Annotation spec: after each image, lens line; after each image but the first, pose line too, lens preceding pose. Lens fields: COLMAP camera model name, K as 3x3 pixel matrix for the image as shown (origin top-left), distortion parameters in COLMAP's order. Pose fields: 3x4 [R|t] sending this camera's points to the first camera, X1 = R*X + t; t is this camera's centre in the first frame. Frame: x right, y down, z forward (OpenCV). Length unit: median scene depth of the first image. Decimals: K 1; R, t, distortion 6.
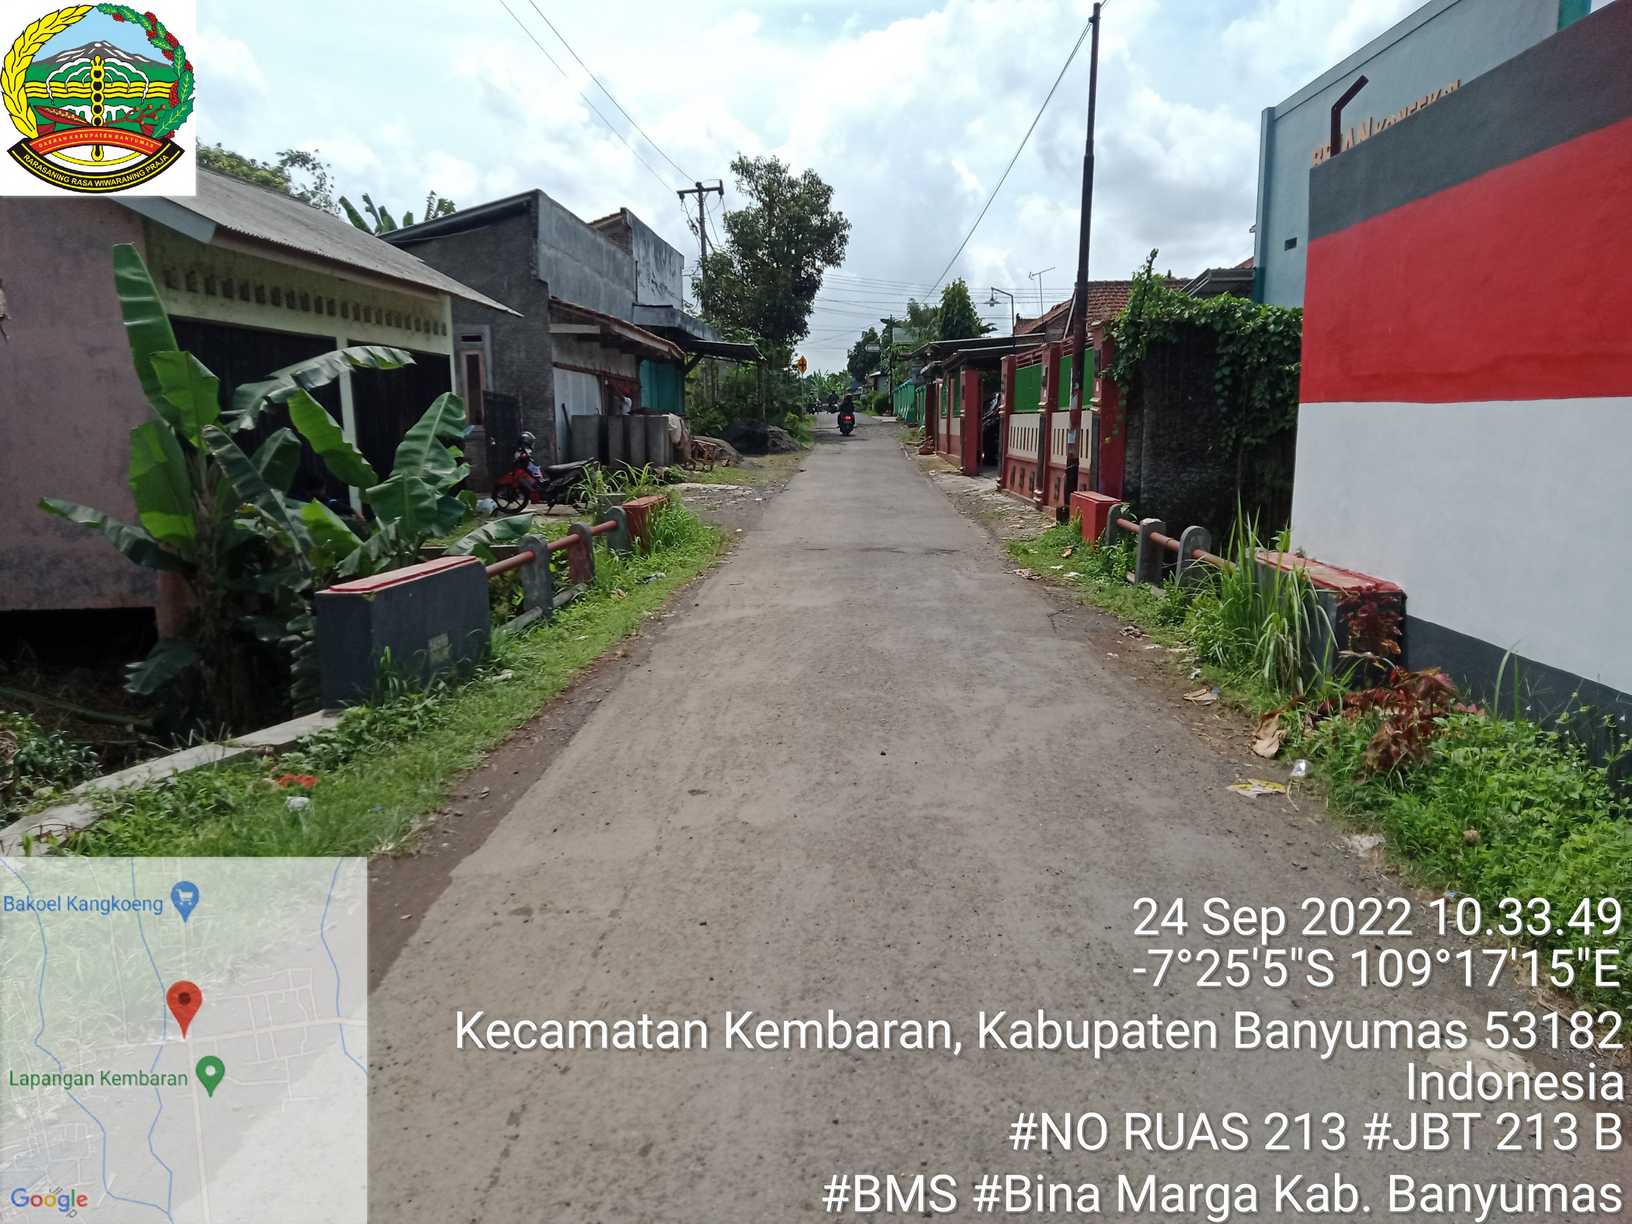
lens RADIAL K [[1132.2, 0, 816.0], [0, 1132.2, 612.0], [0, 0, 1]] dist [-0.002877, -0.001530]
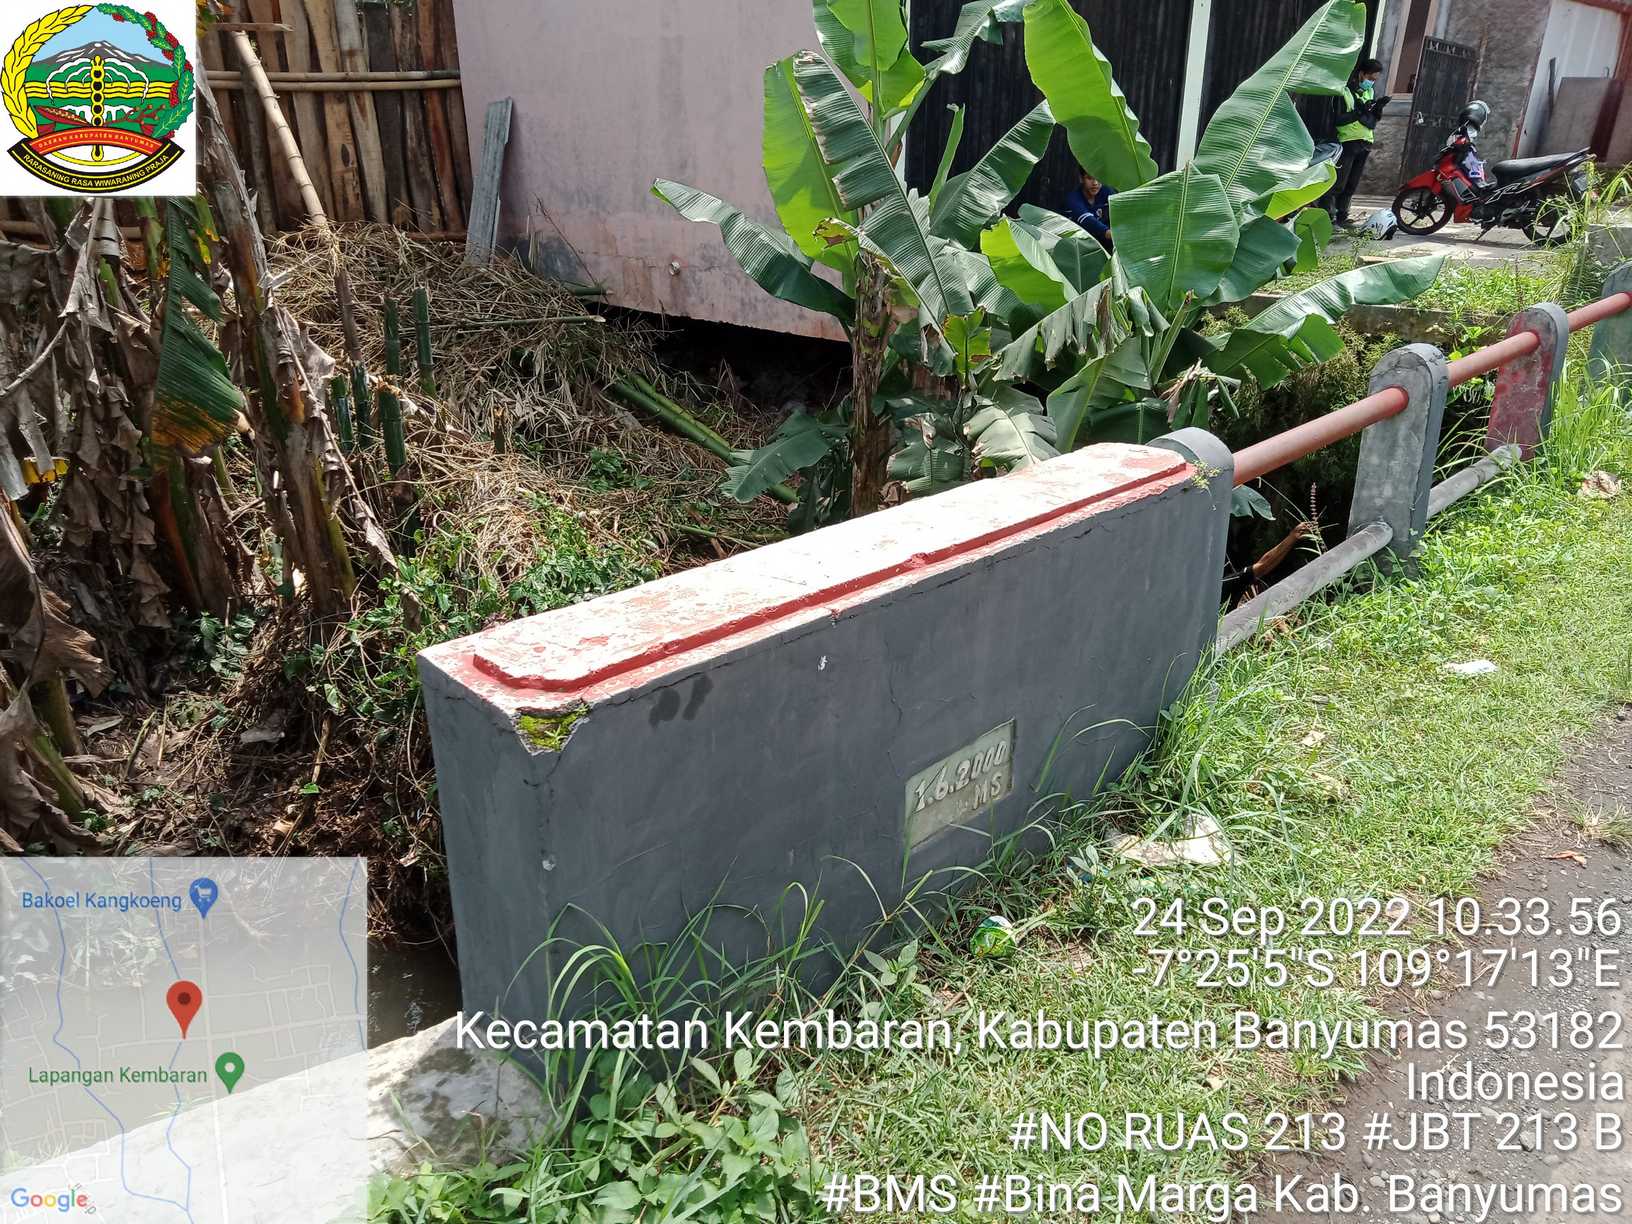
lens RADIAL K [[1132.2, 0, 816.0], [0, 1132.2, 612.0], [0, 0, 1]] dist [-0.002877, -0.001530]
pose [[0.738307, 0.287892, -0.609936, -0.106629], [-0.121417, 0.946283, 0.299678, -0.057571], [0.663446, -0.147197, 0.733602, 0.429902]]
